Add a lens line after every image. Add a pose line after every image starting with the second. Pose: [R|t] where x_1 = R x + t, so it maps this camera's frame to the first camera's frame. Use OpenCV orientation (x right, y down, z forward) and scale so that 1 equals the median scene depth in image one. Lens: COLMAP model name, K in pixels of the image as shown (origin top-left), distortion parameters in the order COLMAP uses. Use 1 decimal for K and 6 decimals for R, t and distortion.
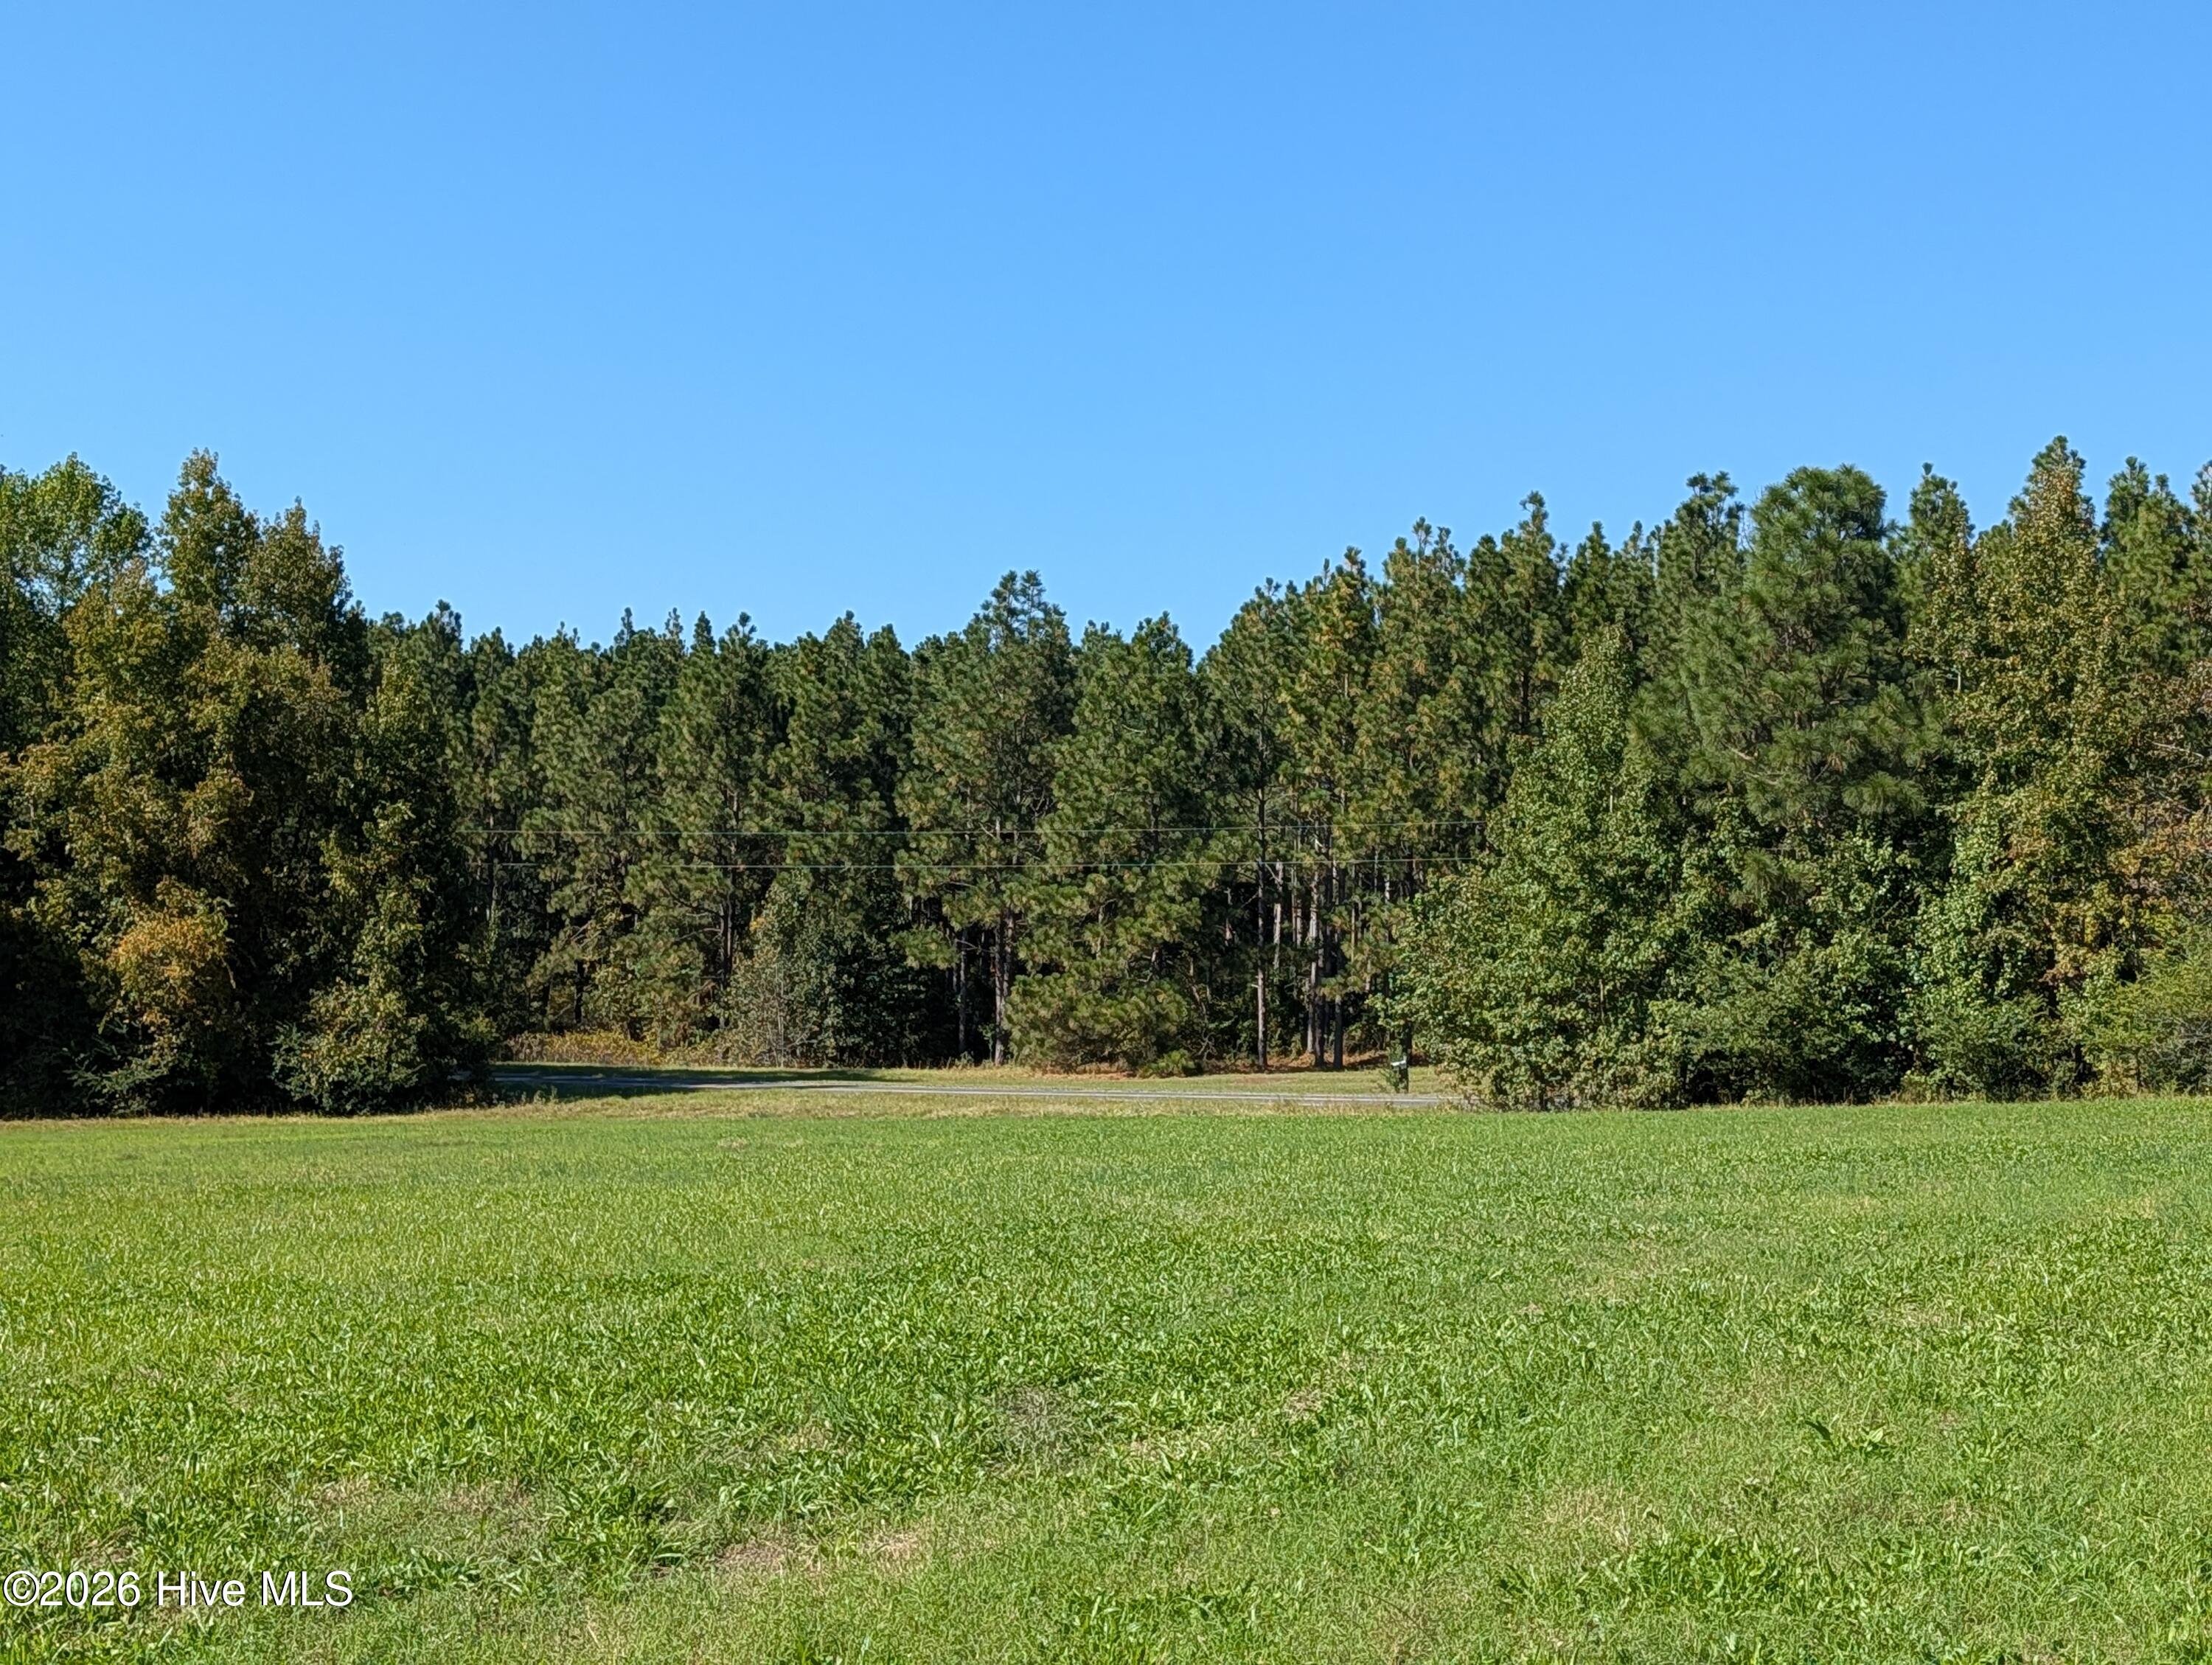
lens RADIAL K [[1548.3, 0, 1106.0], [0, 1548.3, 832.5], [0, 0, 1]] dist [0.064791, -0.078840]
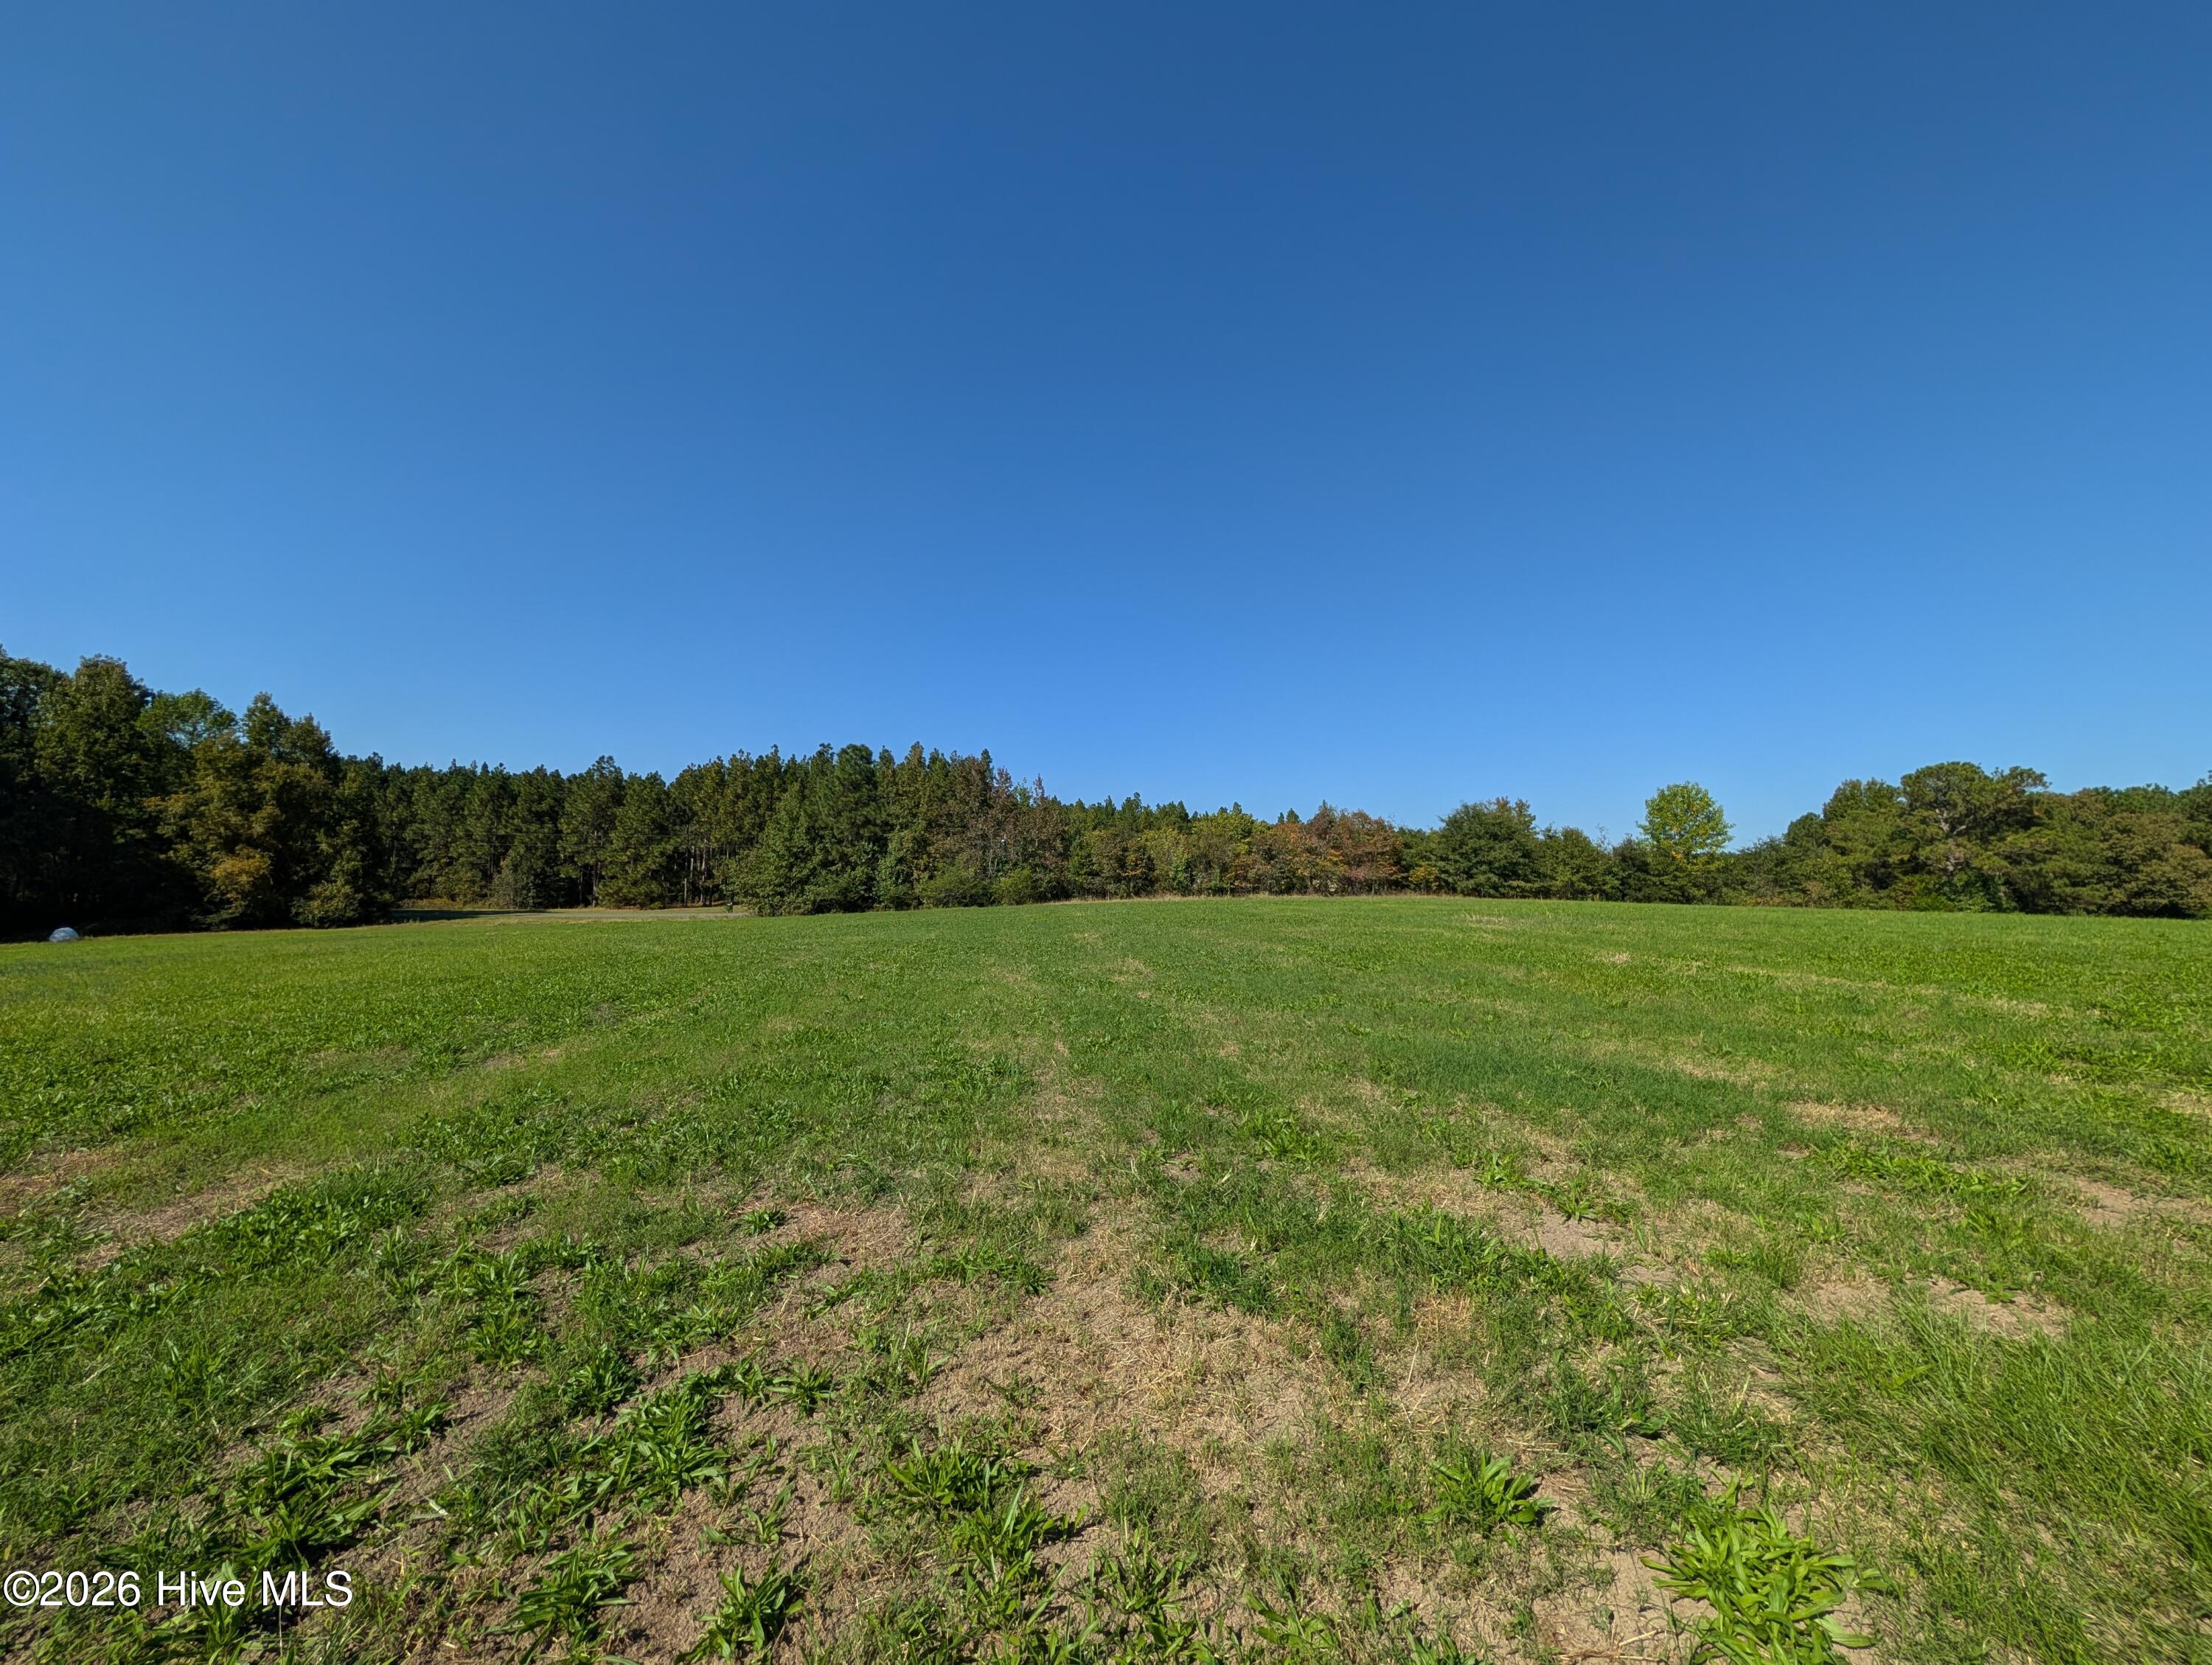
lens RADIAL K [[807.6, 0, 1105.2], [0, 807.6, 863.3], [0, 0, 1]] dist [0.001014, 0.000305]
pose [[0.901990, 0.014773, 0.431503, 0.160671], [0.012987, 0.998034, -0.061314, 0.173506], [-0.431561, 0.060908, 0.900025, -0.957651]]
